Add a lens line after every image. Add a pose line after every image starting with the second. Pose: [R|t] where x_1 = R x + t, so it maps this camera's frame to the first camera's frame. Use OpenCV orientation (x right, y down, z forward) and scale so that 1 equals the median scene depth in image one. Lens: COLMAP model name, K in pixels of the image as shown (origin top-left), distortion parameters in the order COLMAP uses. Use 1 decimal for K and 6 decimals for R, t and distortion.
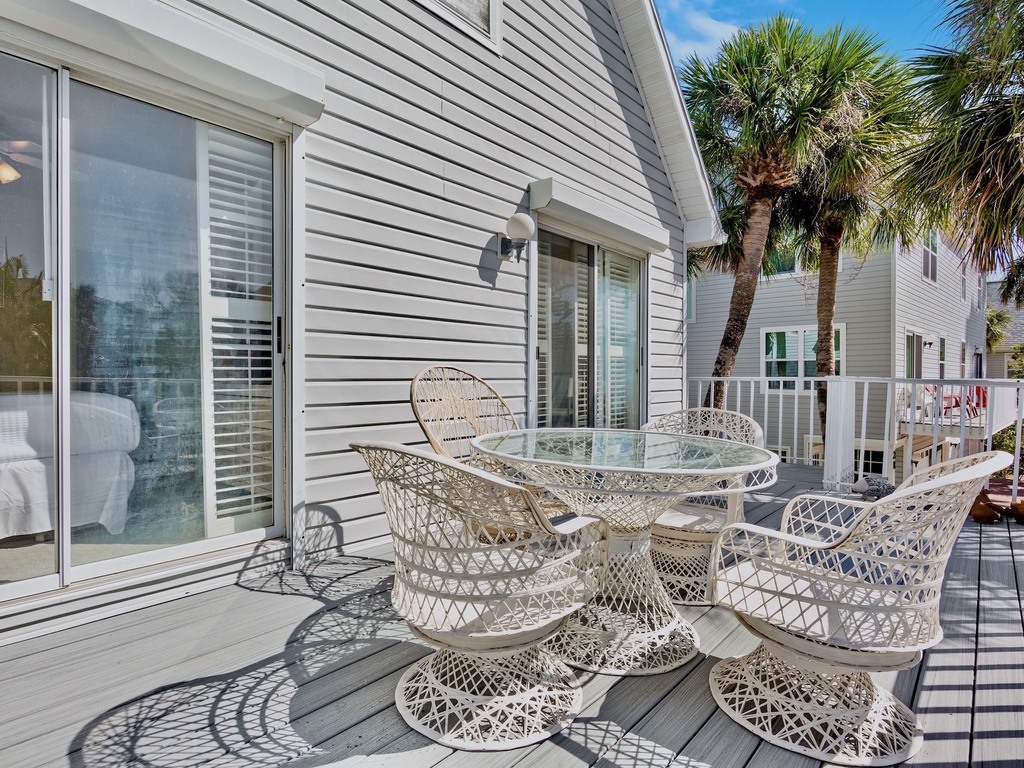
lens RADIAL K [[566.8, 0, 512.0], [0, 566.8, 384.0], [0, 0, 1]] dist [-0.023833, -0.000245]
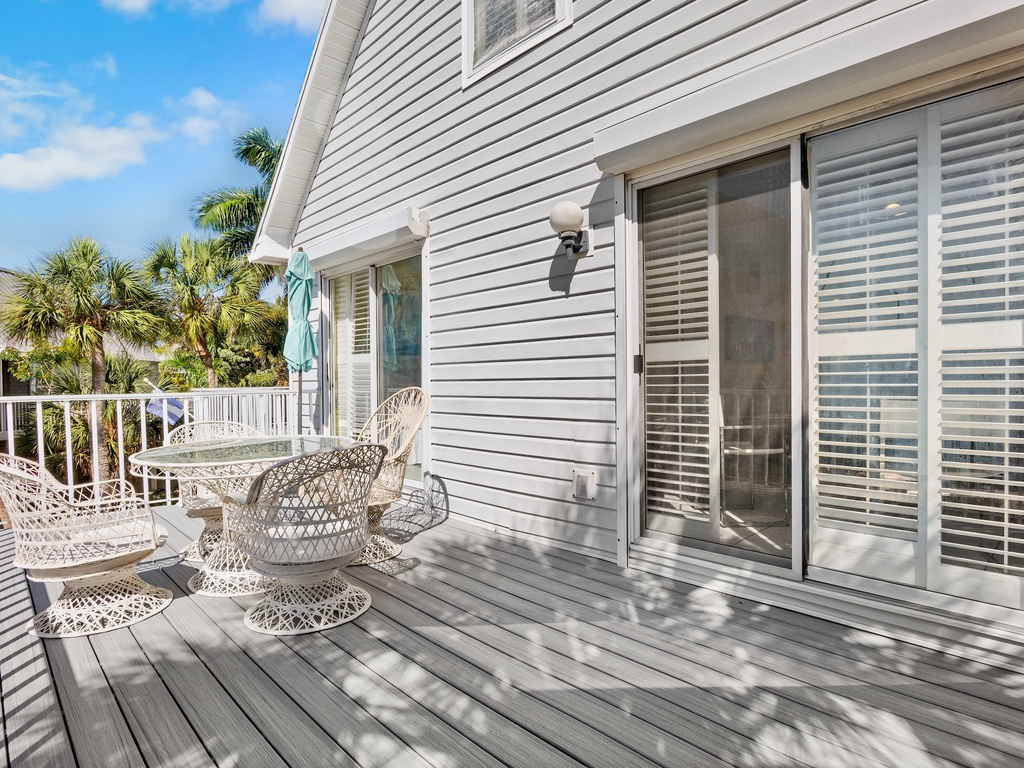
lens RADIAL K [[566.8, 0, 512.0], [0, 566.8, 384.0], [0, 0, 1]] dist [-0.023833, -0.000245]
pose [[-0.113373, 0.007230, -0.993526, 1.136638], [0.004791, 0.999966, 0.006730, -0.049654], [0.993541, -0.003997, -0.113404, 1.344132]]
